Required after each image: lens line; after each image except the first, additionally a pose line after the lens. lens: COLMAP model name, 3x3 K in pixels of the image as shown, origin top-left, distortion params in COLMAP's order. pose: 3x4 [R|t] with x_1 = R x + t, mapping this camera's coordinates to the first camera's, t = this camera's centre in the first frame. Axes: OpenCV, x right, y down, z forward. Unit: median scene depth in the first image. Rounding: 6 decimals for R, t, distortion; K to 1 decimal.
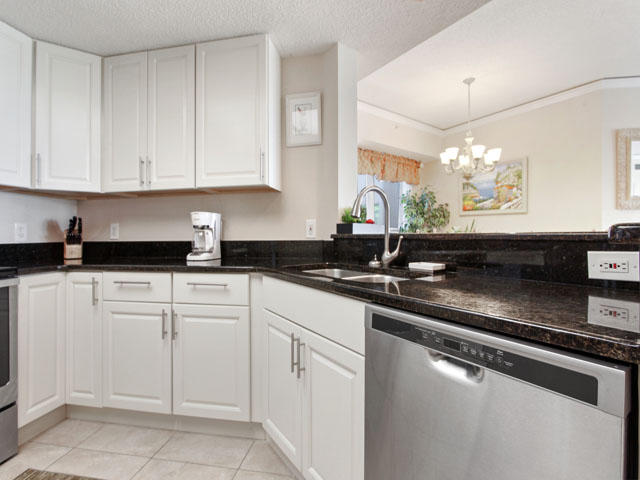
lens RADIAL K [[313.9, 0, 320.0], [0, 313.9, 240.0], [0, 0, 1]] dist [-0.024724, -0.000189]
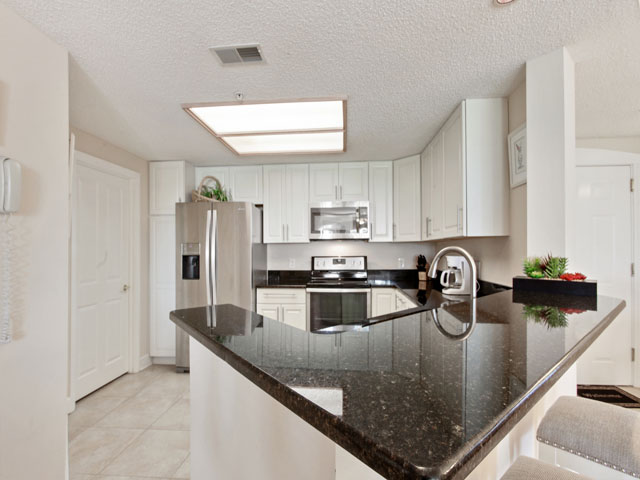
lens RADIAL K [[305.7, 0, 315.6], [0, 305.7, 239.7], [0, 0, 1]] dist [-0.002961, -0.000095]
pose [[0.062860, -0.021651, -0.997787, 0.396031], [-0.009908, 0.999702, -0.022316, -0.058854], [0.997973, 0.011289, 0.062627, 0.182487]]
